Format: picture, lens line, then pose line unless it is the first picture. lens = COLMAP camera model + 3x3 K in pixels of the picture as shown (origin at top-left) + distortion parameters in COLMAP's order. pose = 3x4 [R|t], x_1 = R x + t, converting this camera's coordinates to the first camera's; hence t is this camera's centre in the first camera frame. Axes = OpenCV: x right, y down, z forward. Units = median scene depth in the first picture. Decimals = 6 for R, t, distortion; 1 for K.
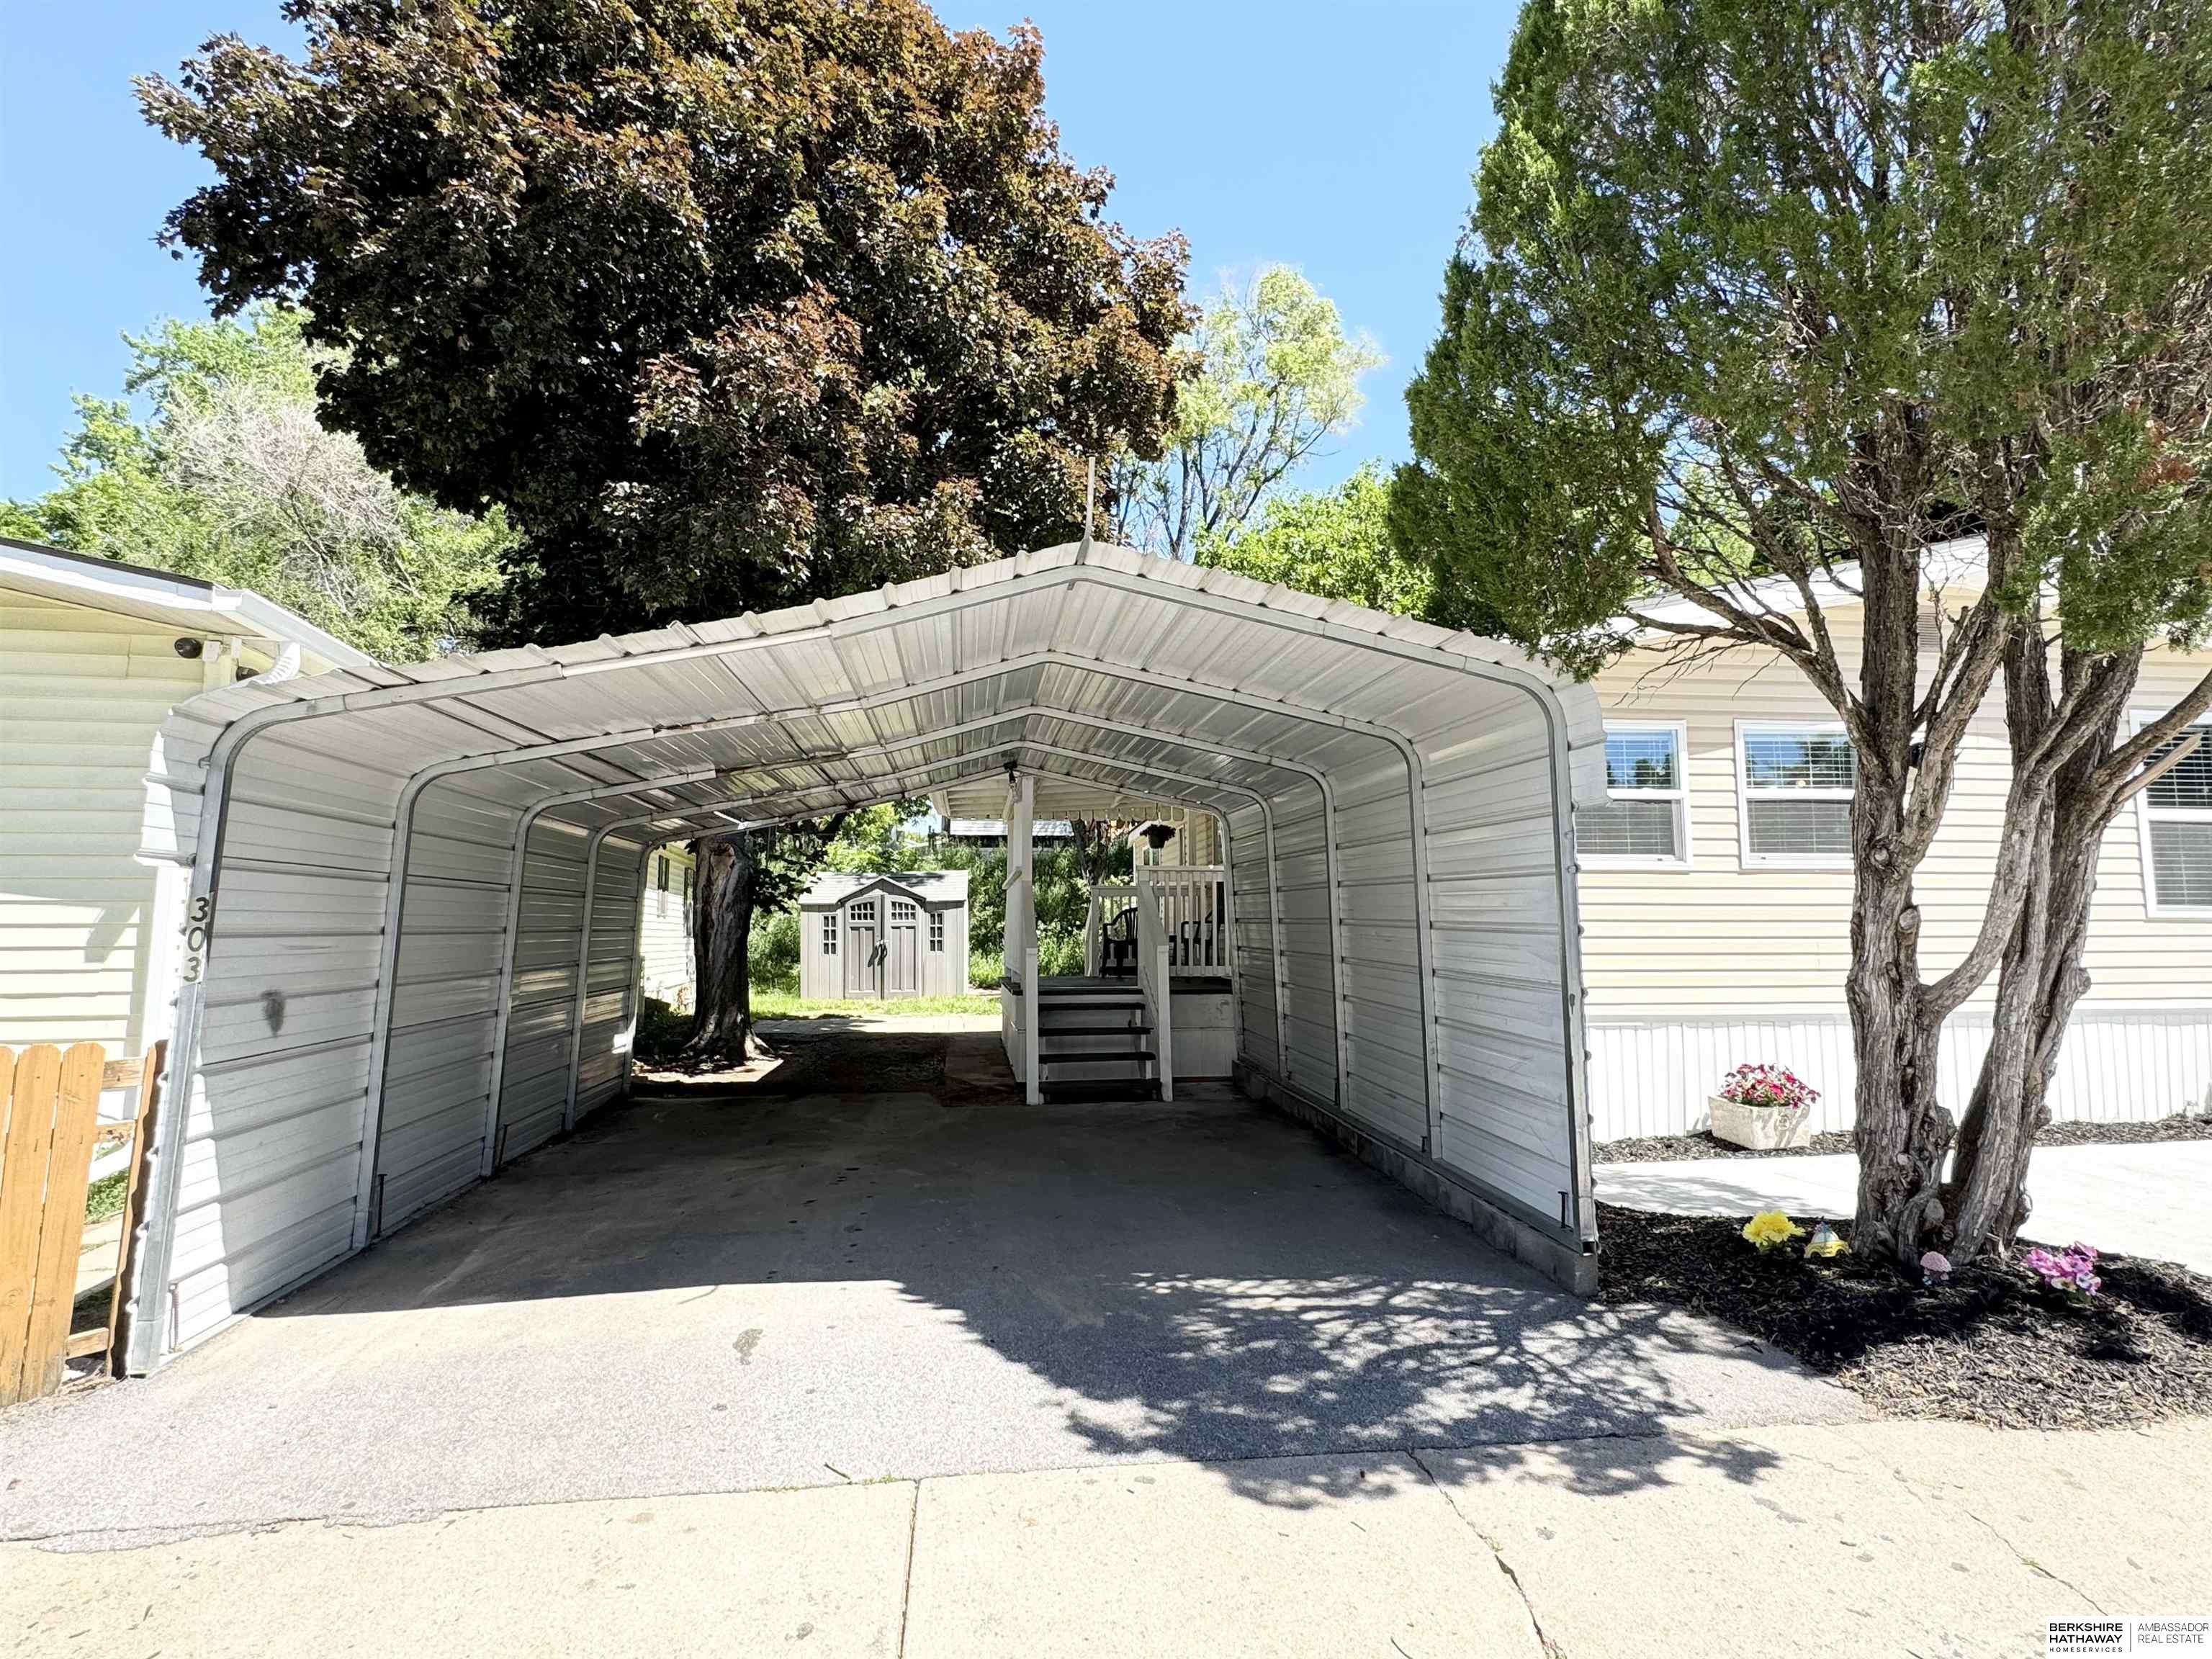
lens RADIAL K [[1157.7, 0, 1108.0], [0, 1157.7, 826.3], [0, 0, 1]] dist [-0.002243, -0.000451]
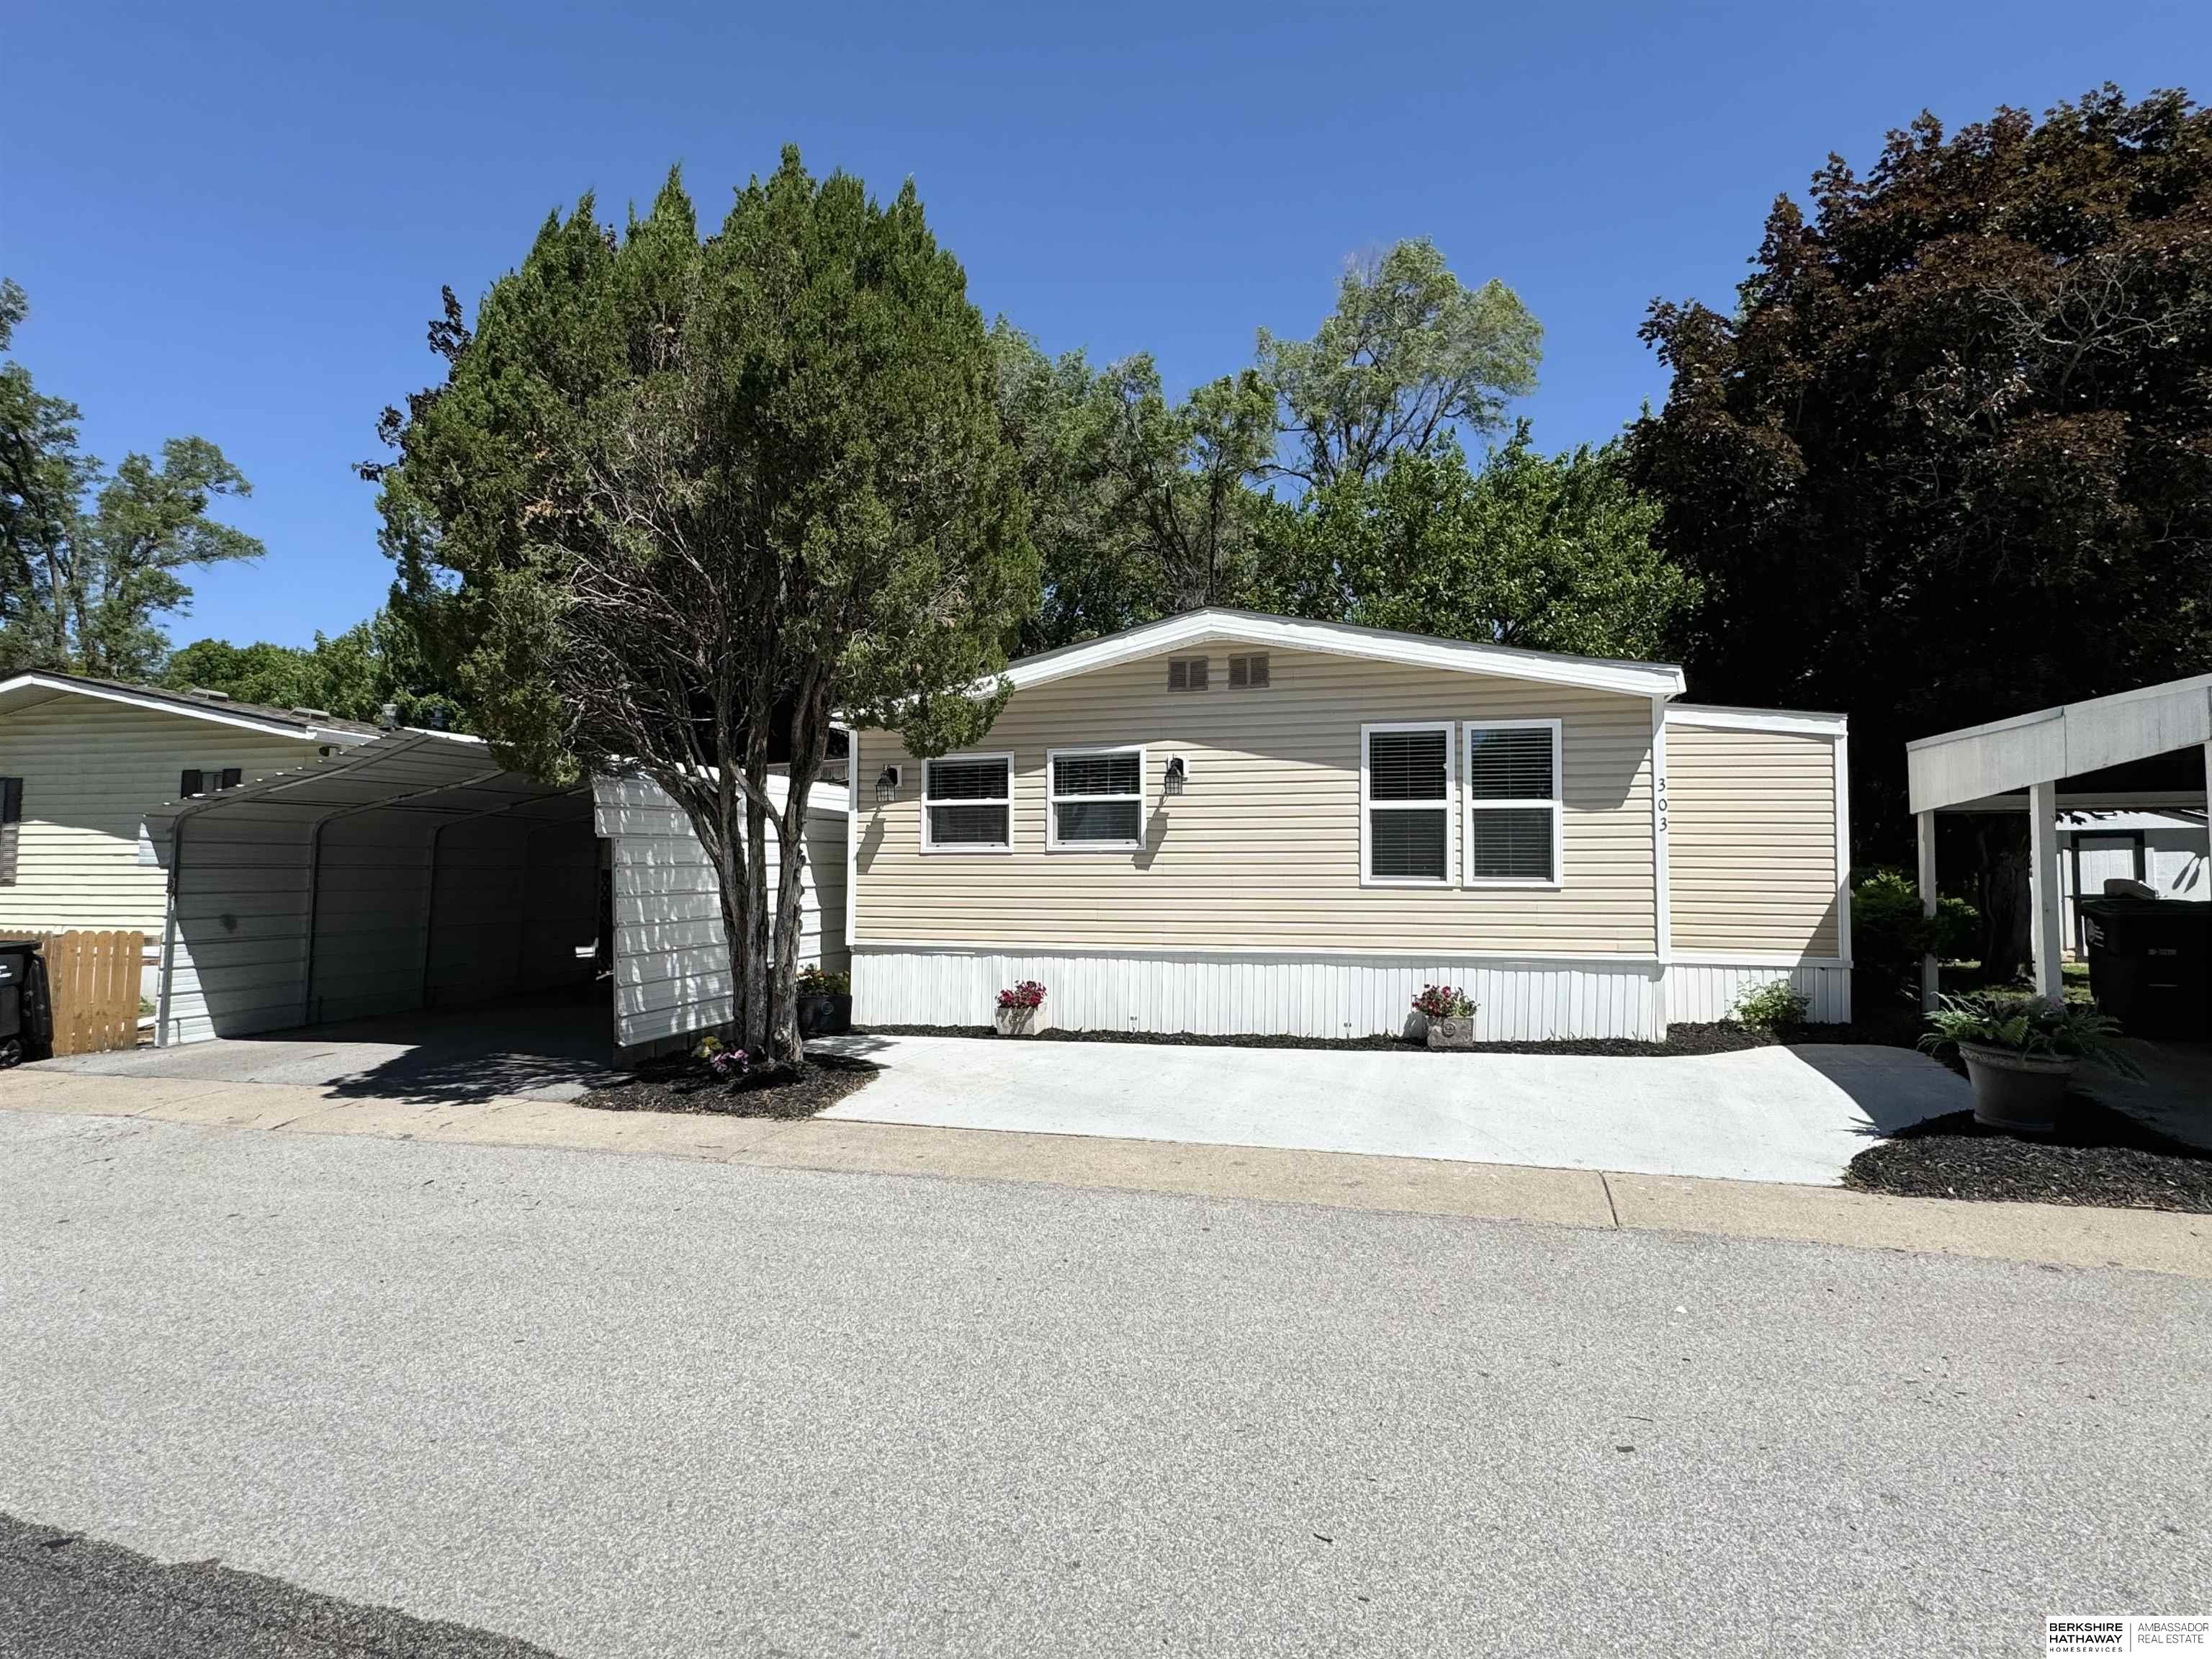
lens RADIAL K [[1157.7, 0, 1107.7], [0, 1157.7, 826.8], [0, 0, 1]] dist [-0.002243, -0.000451]
pose [[0.916838, -0.017246, -0.398887, 1.215359], [0.033281, 0.998891, 0.033309, -0.041329], [0.397870, -0.043814, 0.916395, -0.323149]]
